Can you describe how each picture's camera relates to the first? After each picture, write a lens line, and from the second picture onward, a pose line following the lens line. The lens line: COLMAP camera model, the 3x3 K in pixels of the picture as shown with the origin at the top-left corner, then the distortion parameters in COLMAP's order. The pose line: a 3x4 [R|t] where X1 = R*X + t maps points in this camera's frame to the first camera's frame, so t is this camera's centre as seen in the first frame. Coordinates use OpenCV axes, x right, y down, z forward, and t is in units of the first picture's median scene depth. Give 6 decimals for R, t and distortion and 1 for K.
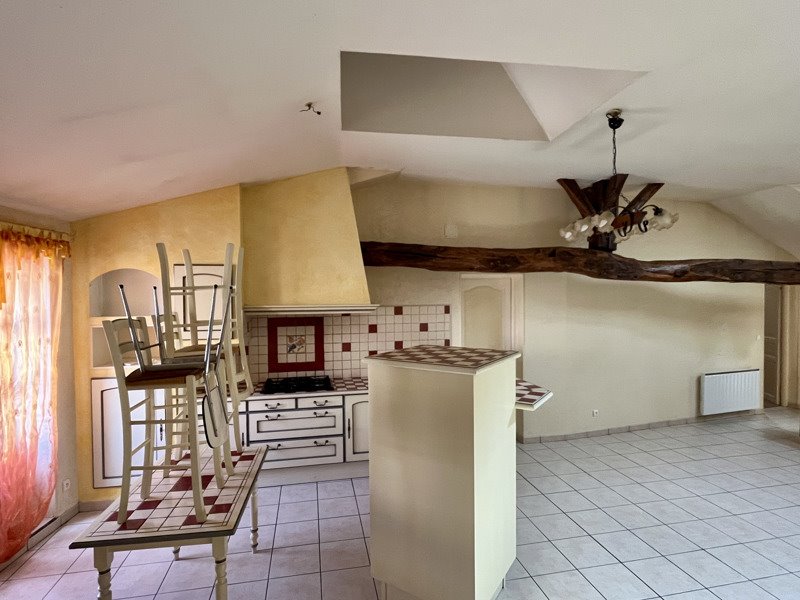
lens RADIAL K [[428.2, 0, 400.0], [0, 428.2, 300.0], [0, 0, 1]] dist [-0.002845, -0.000724]
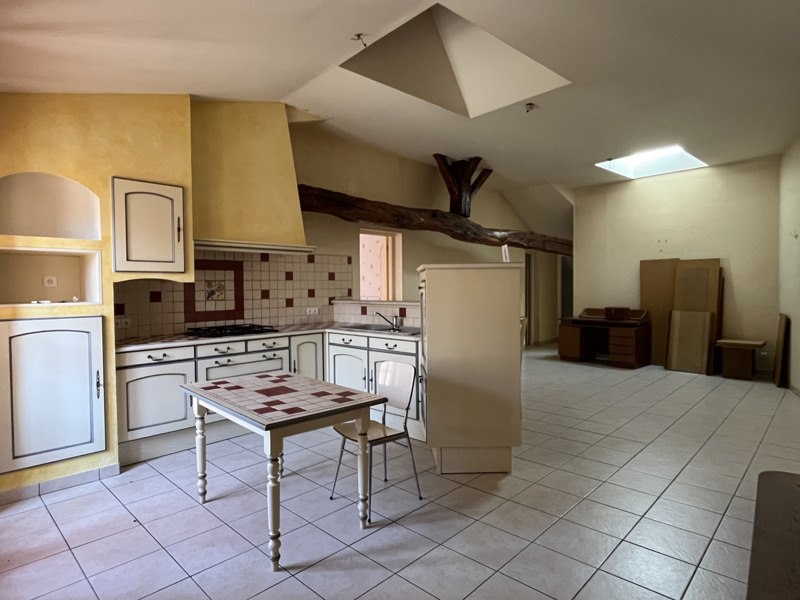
lens RADIAL K [[460.1, 0, 400.0], [0, 460.1, 300.0], [0, 0, 1]] dist [-0.005036, -0.000275]
pose [[0.822608, -0.017756, 0.568331, -0.492168], [0.015774, 0.999840, 0.008407, 0.127040], [-0.568390, 0.002049, 0.822757, -0.010803]]
